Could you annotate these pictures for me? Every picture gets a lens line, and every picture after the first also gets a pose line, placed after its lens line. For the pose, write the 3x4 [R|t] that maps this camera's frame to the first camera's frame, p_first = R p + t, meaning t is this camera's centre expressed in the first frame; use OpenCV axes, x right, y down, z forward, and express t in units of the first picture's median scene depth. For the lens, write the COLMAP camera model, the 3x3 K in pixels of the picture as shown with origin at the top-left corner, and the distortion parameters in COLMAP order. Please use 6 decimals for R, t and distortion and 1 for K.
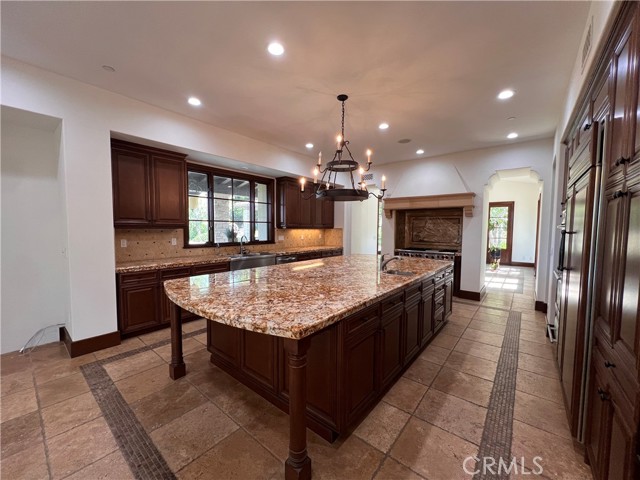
lens RADIAL K [[255.7, 0, 318.3], [0, 255.7, 238.6], [0, 0, 1]] dist [-0.003155, 0.000674]
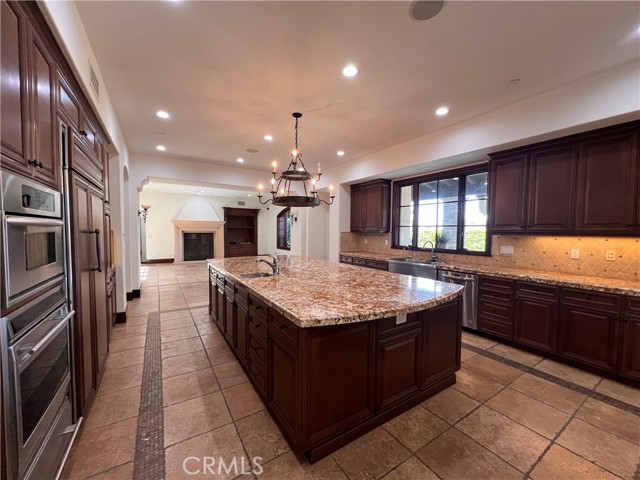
lens RADIAL K [[255.7, 0, 323.6], [0, 255.7, 238.9], [0, 0, 1]] dist [-0.003155, 0.000674]
pose [[-0.301819, 0.022023, -0.953111, 0.735088], [-0.052155, 0.997855, 0.039573, -0.038240], [0.951937, 0.061653, -0.300023, 0.953914]]
